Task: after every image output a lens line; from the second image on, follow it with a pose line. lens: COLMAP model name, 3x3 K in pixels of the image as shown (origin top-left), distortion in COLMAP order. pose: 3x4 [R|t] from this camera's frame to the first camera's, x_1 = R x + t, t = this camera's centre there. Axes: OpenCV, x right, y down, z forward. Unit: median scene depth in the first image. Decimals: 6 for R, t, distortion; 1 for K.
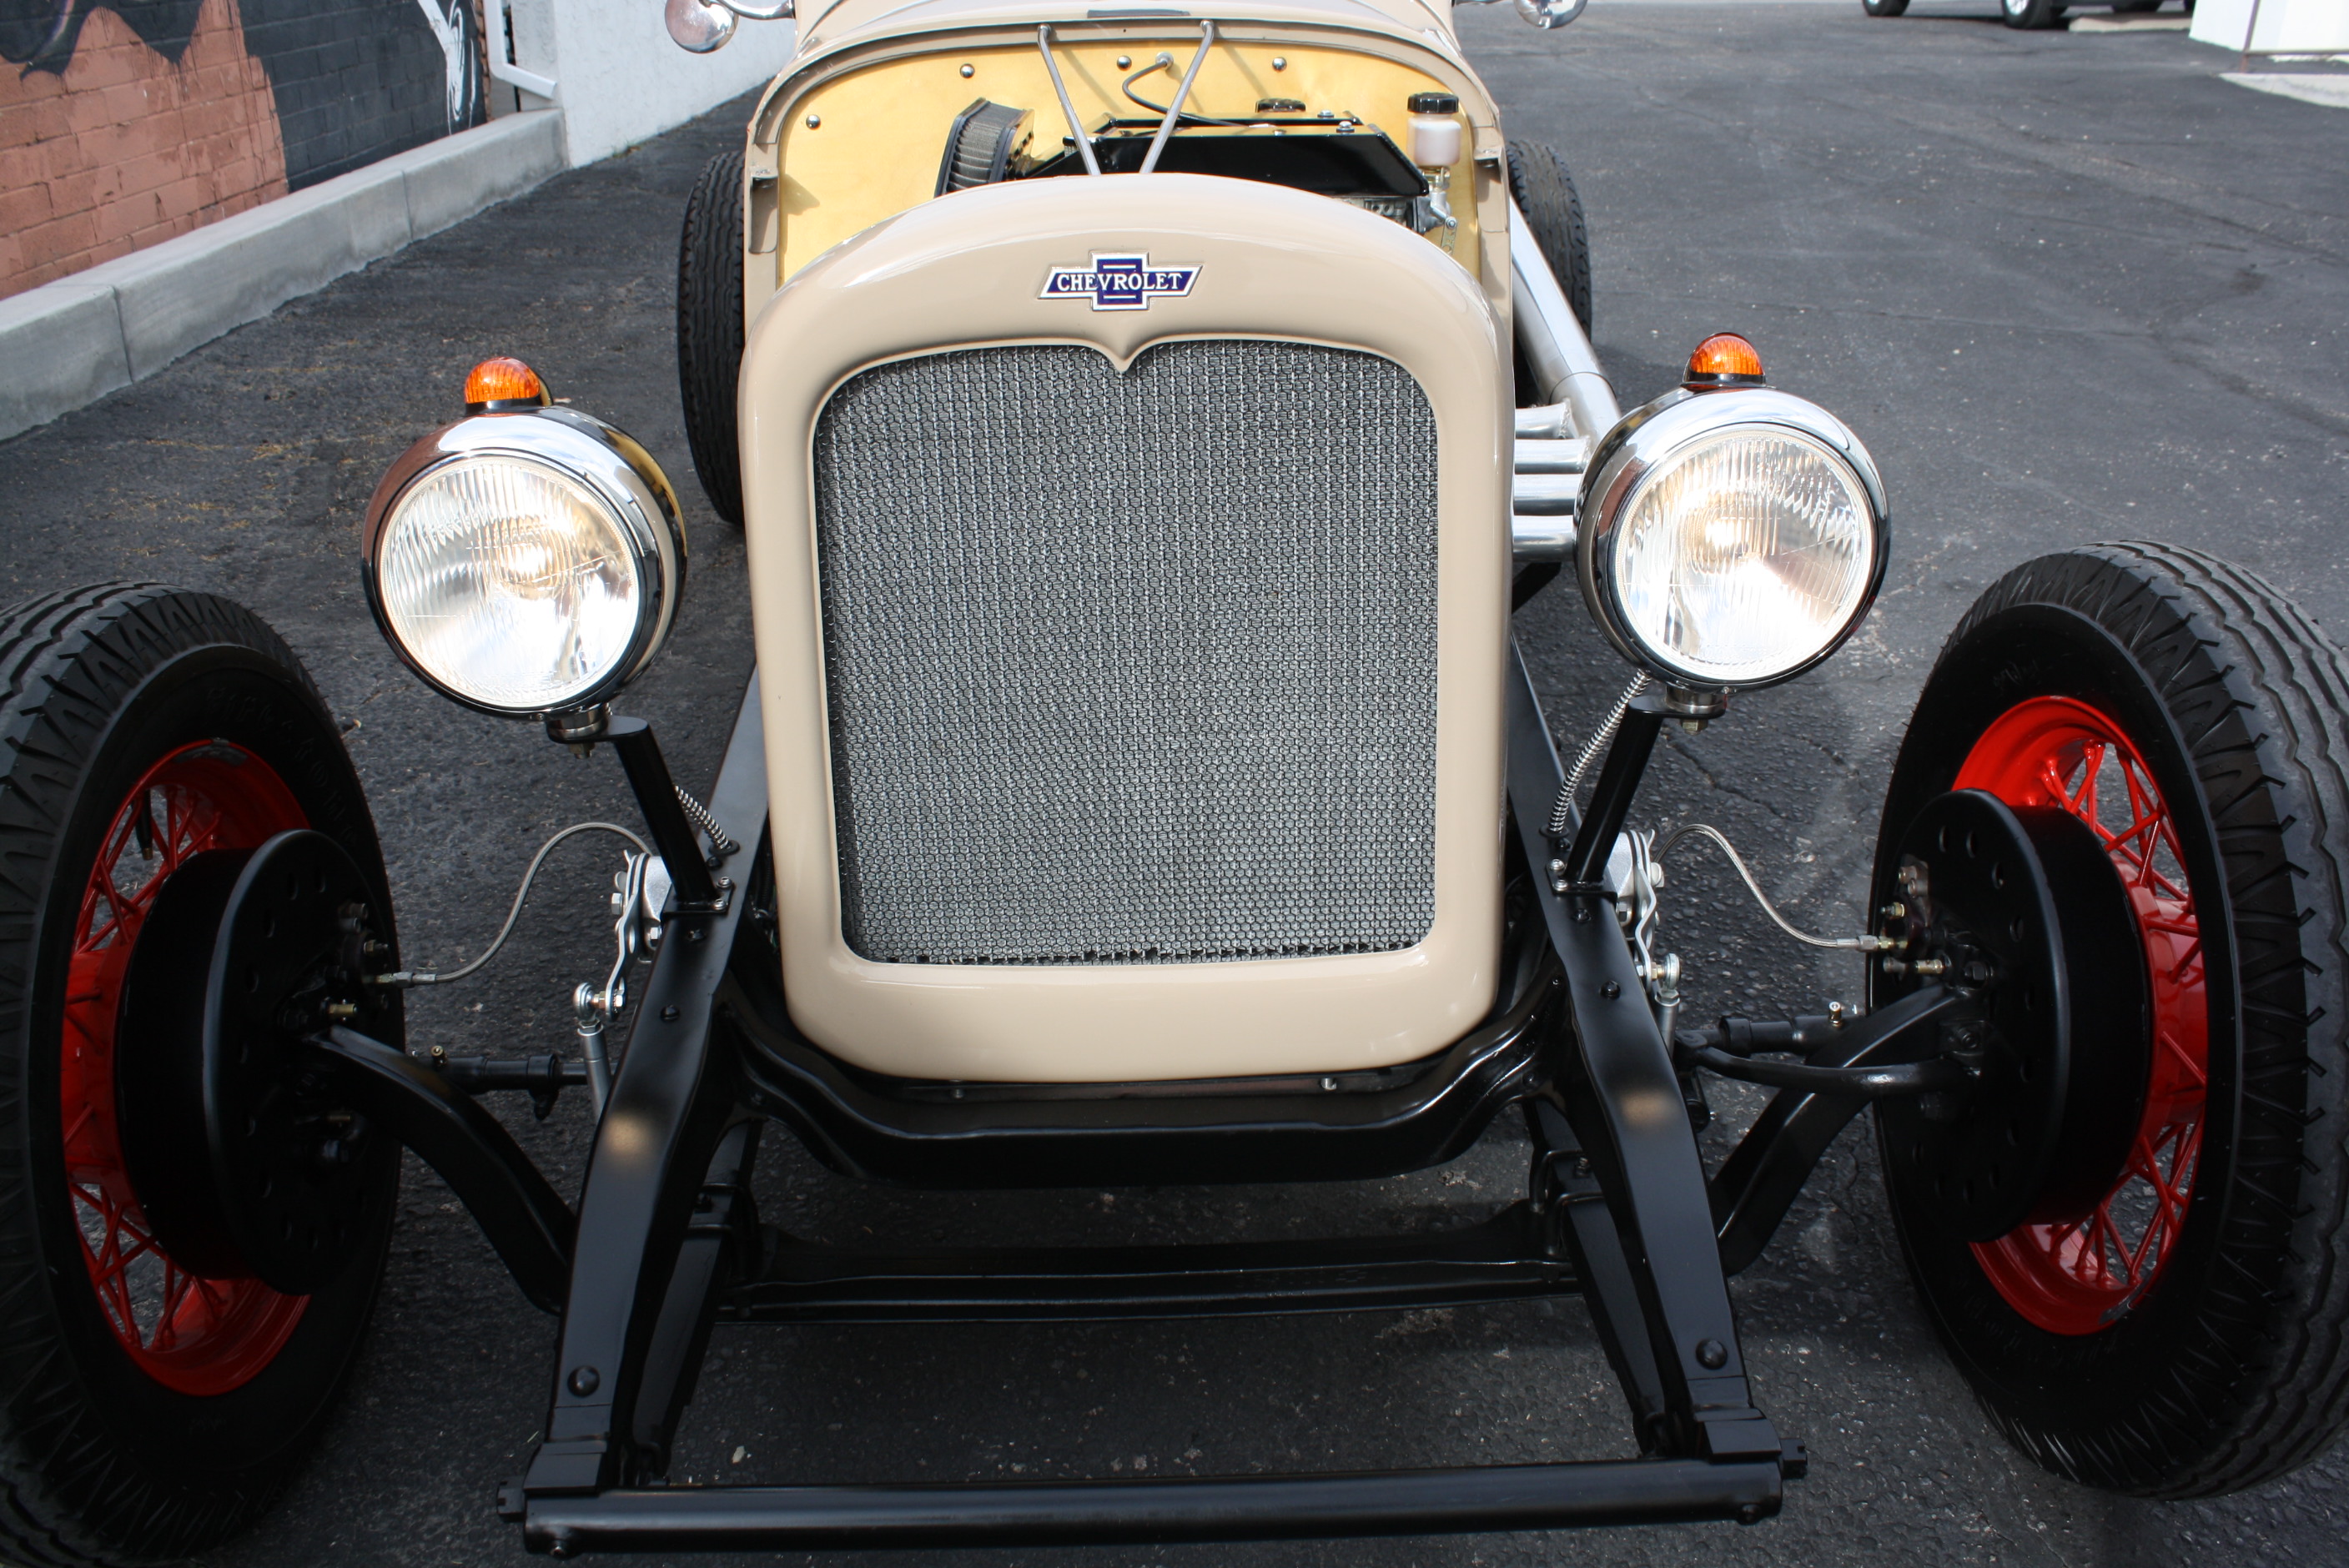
lens RADIAL K [[1979.7, 0, 1195.5], [0, 1979.7, 787.4], [0, 0, 1]] dist [-0.166392, 0.146980]
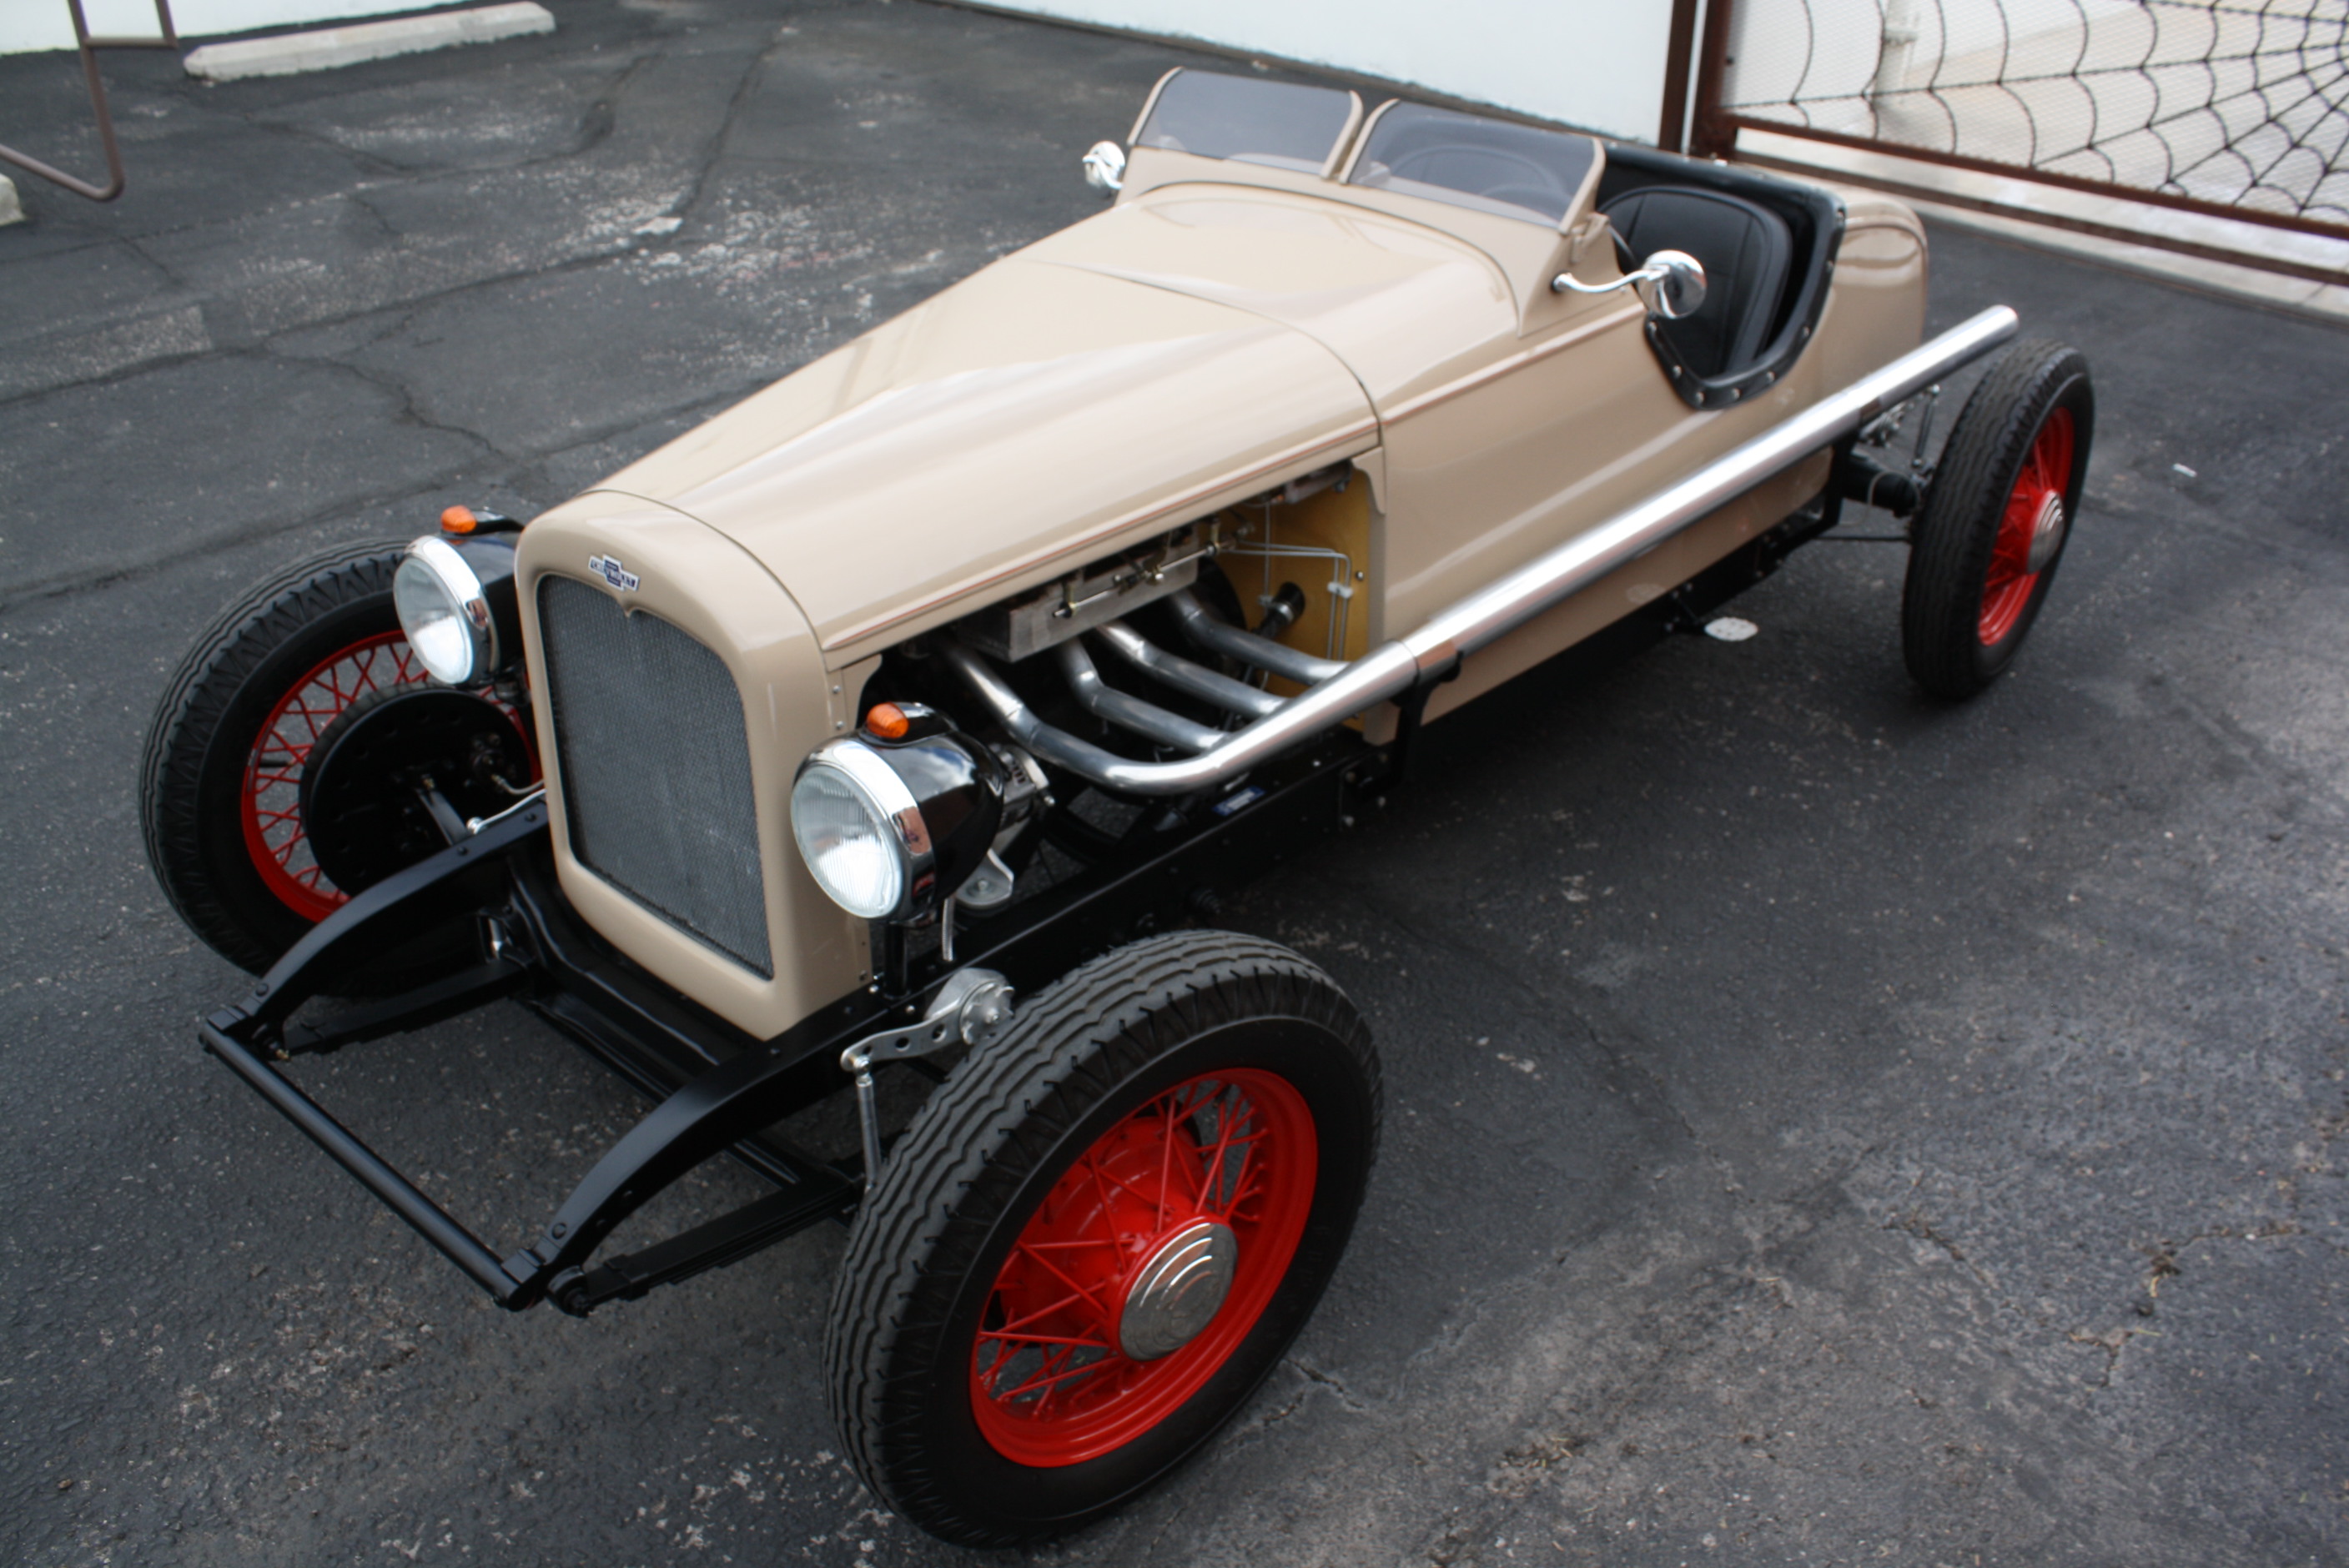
lens RADIAL K [[1965.5, 0, 1184.4], [0, 1965.5, 783.1], [0, 0, 1]] dist [-0.170122, 0.149635]
pose [[0.745495, 0.361444, -0.559996, 0.305226], [-0.296015, 0.932330, 0.207693, -0.128713], [0.597170, 0.010933, 0.802040, -0.027935]]
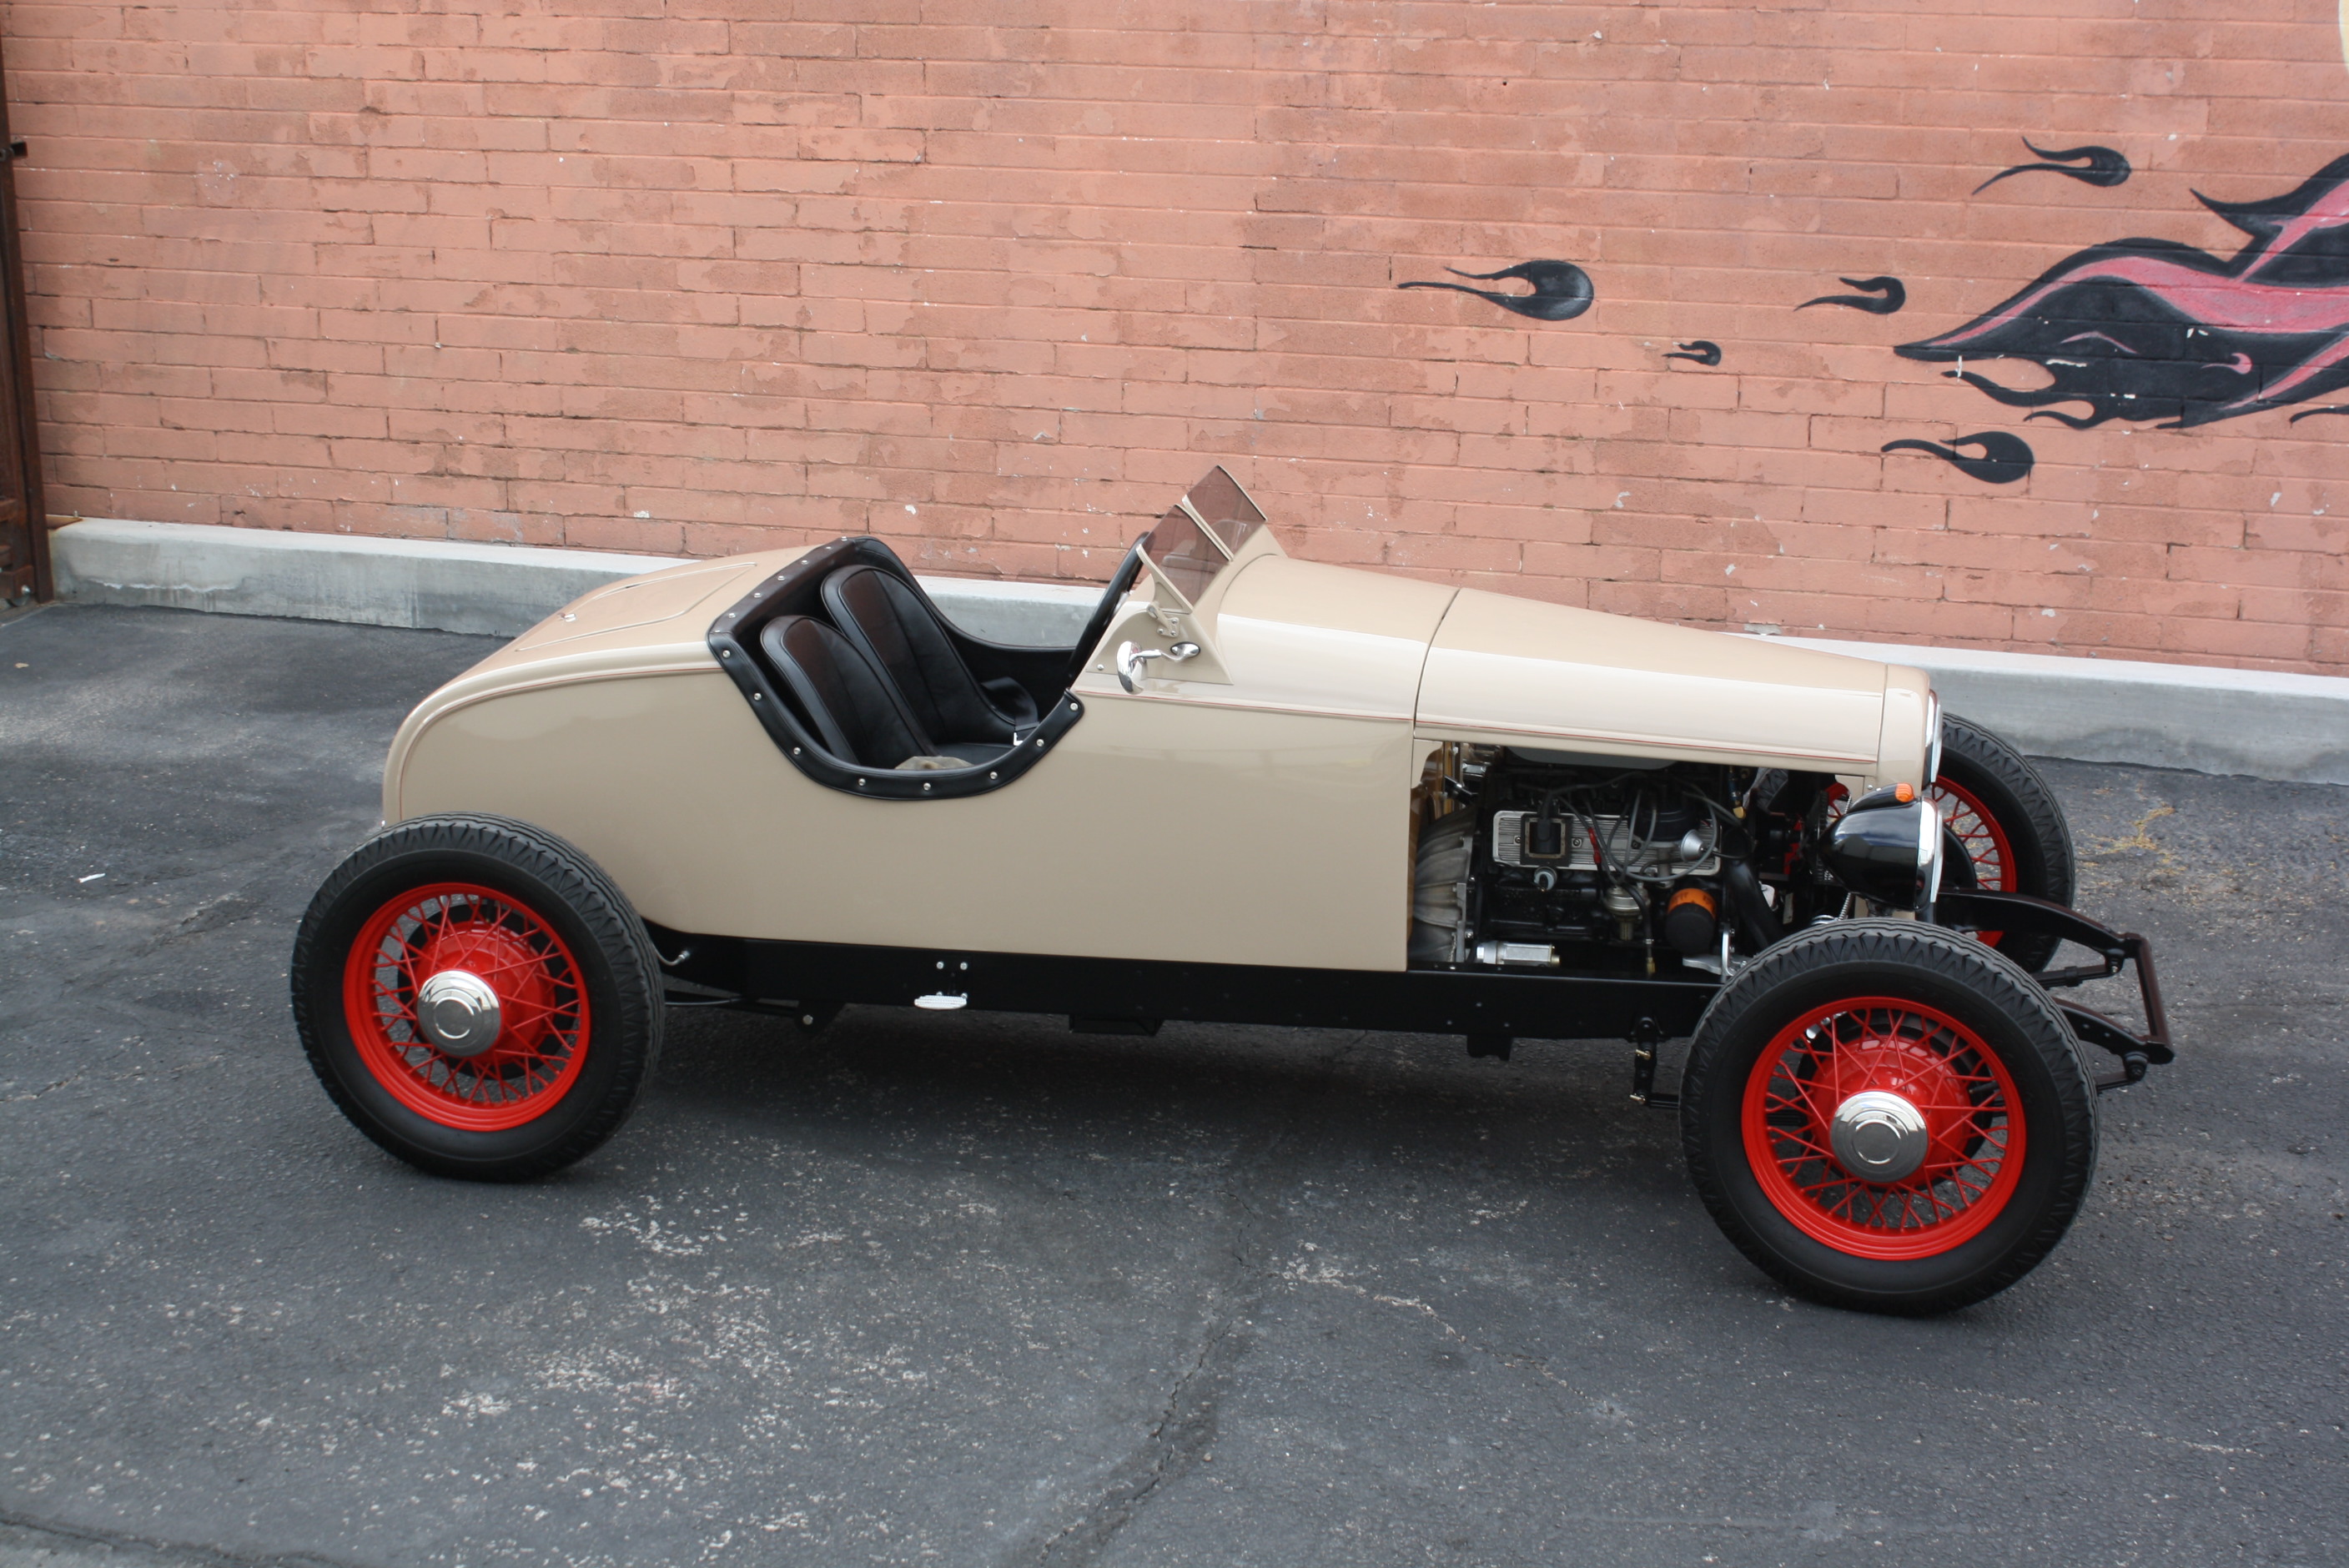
lens RADIAL K [[3491.9, 0, 1183.1], [0, 3491.9, 830.1], [0, 0, 1]] dist [-0.050635, 0.180157]
pose [[-0.299464, 0.273666, -0.914018, 1.174497], [-0.409377, 0.828463, 0.382177, -0.561197], [0.861819, 0.488626, -0.136062, 0.615342]]
